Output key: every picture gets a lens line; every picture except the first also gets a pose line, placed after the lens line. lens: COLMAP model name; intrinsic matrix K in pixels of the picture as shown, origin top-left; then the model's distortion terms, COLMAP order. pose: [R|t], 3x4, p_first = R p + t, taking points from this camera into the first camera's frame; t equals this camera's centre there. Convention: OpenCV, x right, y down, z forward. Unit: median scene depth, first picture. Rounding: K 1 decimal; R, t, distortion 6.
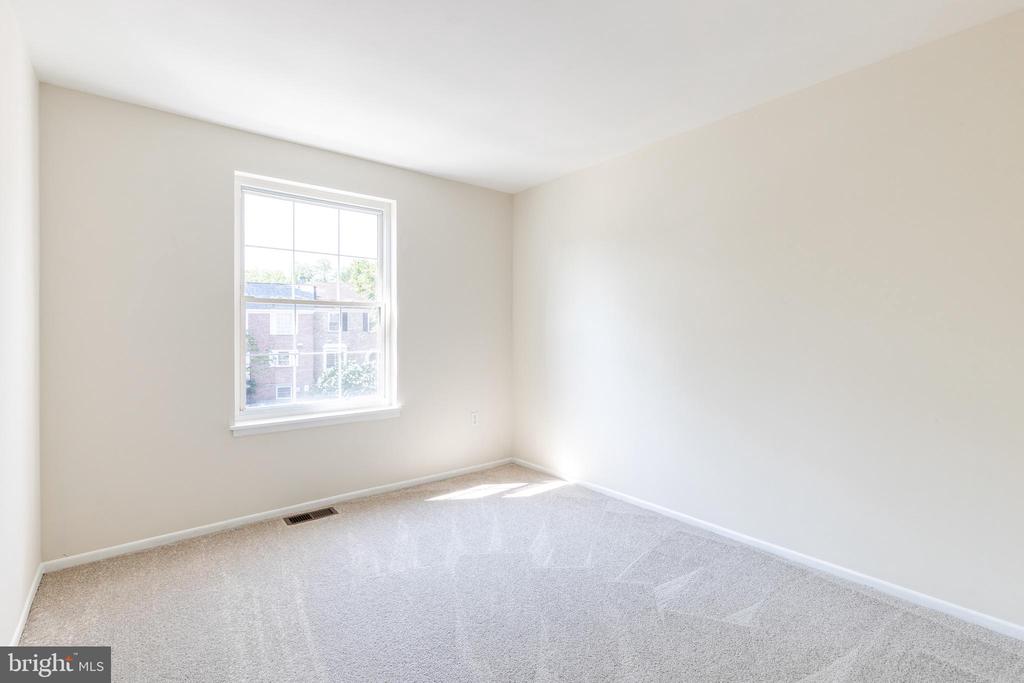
lens RADIAL K [[463.0, 0, 508.4], [0, 463.0, 333.5], [0, 0, 1]] dist [0.005579, -0.000498]
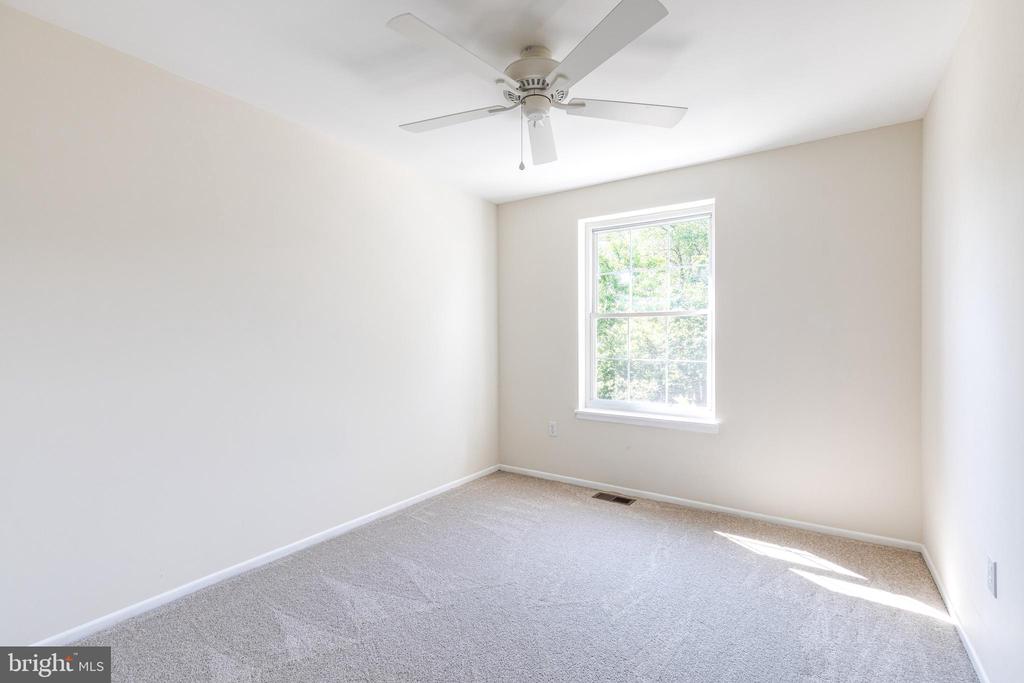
lens RADIAL K [[463.0, 0, 509.4], [0, 463.0, 340.5], [0, 0, 1]] dist [0.005579, -0.000498]
pose [[0.294622, 0.010771, -0.955553, 0.606350], [0.001921, 0.999928, 0.011863, -0.019033], [0.955612, -0.005330, 0.294580, 0.401245]]
